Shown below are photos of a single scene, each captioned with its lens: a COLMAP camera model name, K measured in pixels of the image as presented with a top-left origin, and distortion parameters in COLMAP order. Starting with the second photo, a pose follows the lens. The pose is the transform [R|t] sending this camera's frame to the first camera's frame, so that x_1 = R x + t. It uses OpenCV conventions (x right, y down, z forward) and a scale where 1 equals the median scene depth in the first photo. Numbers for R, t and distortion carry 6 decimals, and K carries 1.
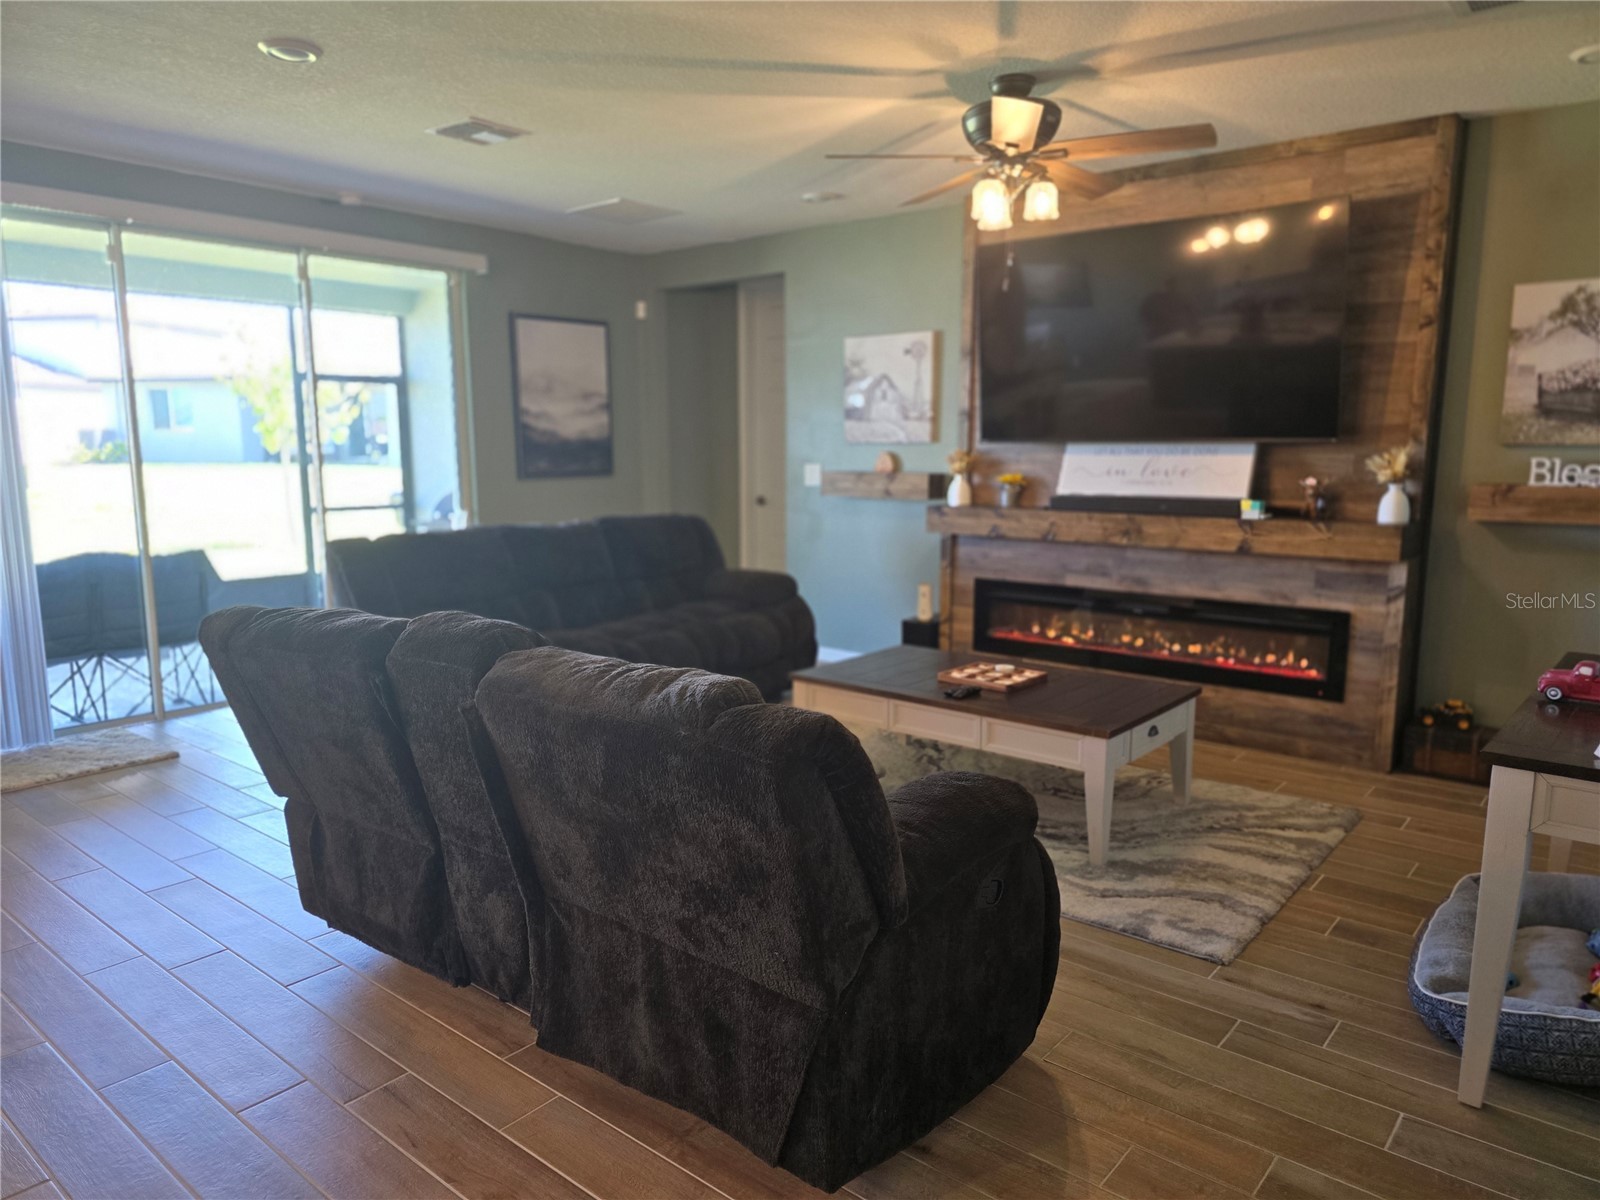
lens RADIAL K [[1068.8, 0, 805.5], [0, 1068.8, 605.7], [0, 0, 1]] dist [0.036771, -0.022342]
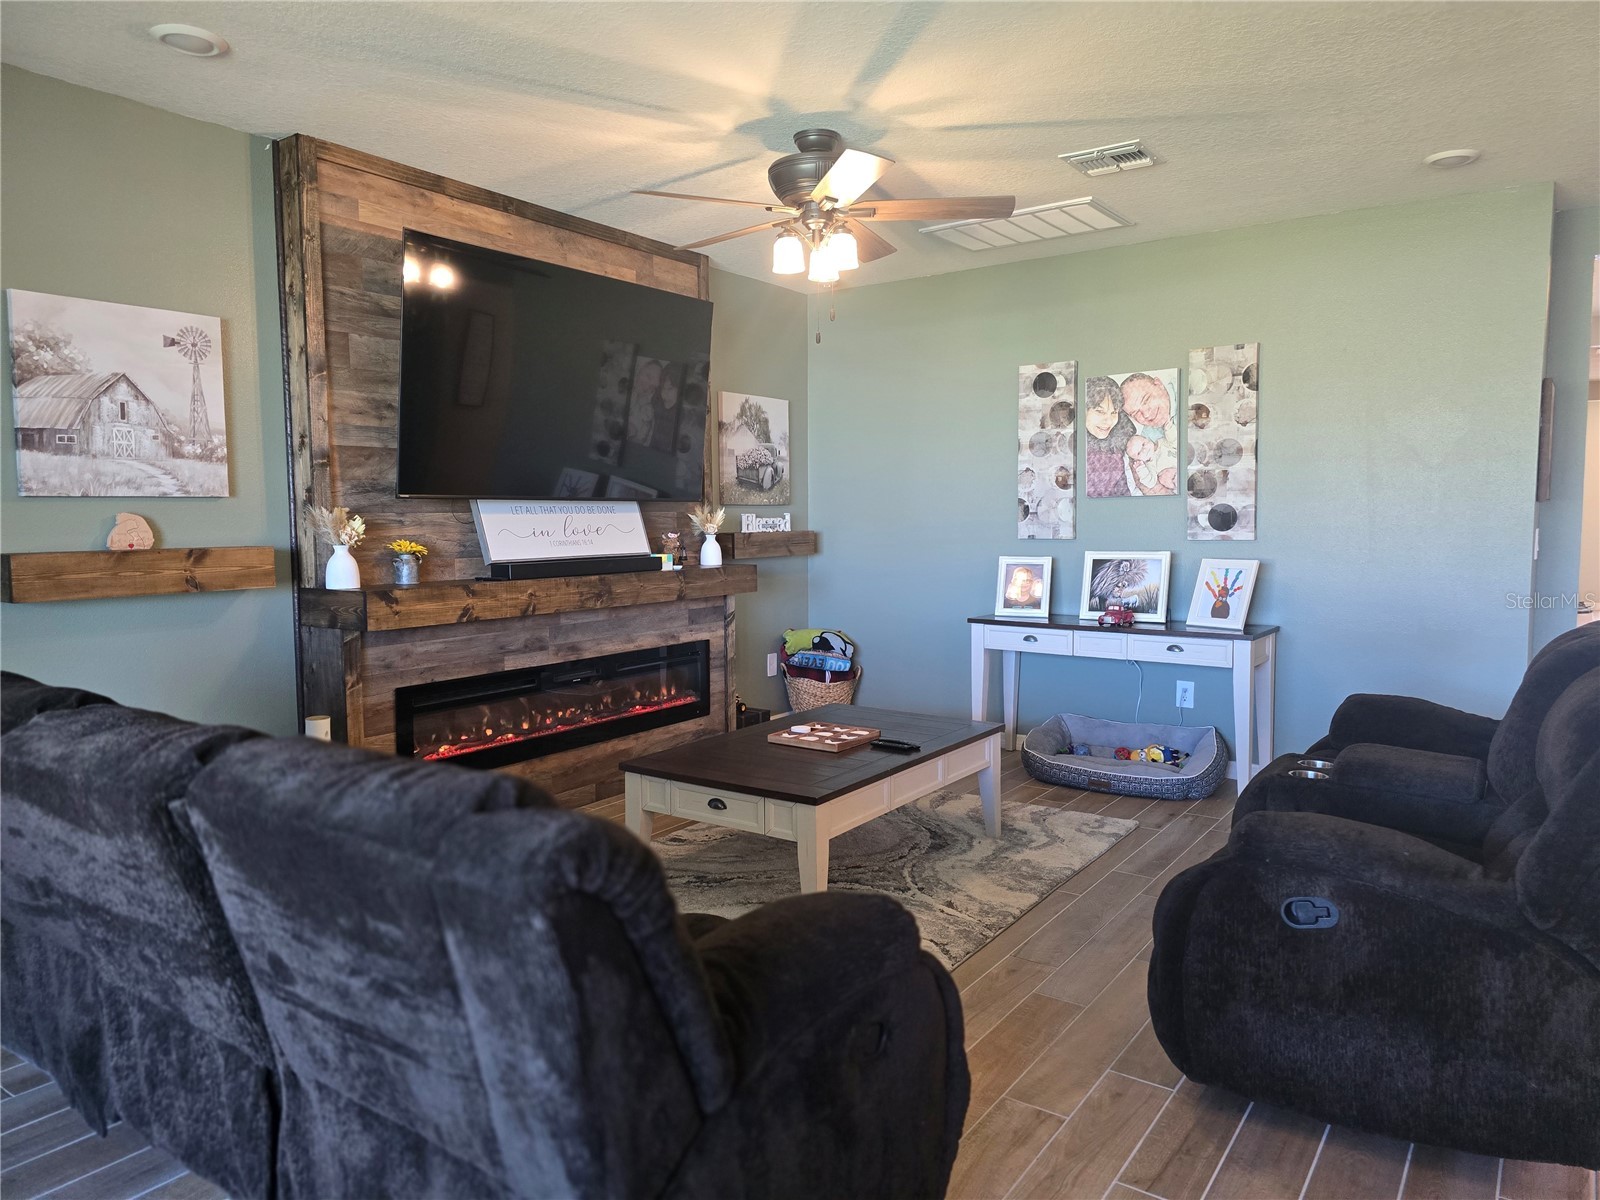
lens RADIAL K [[1068.8, 0, 794.4], [0, 1068.8, 596.1], [0, 0, 1]] dist [0.036771, -0.022342]
pose [[-0.070907, -0.076783, 0.994523, -0.611027], [0.156689, 0.983798, 0.087126, -0.116252], [-0.985099, 0.162008, -0.057727, 0.844897]]
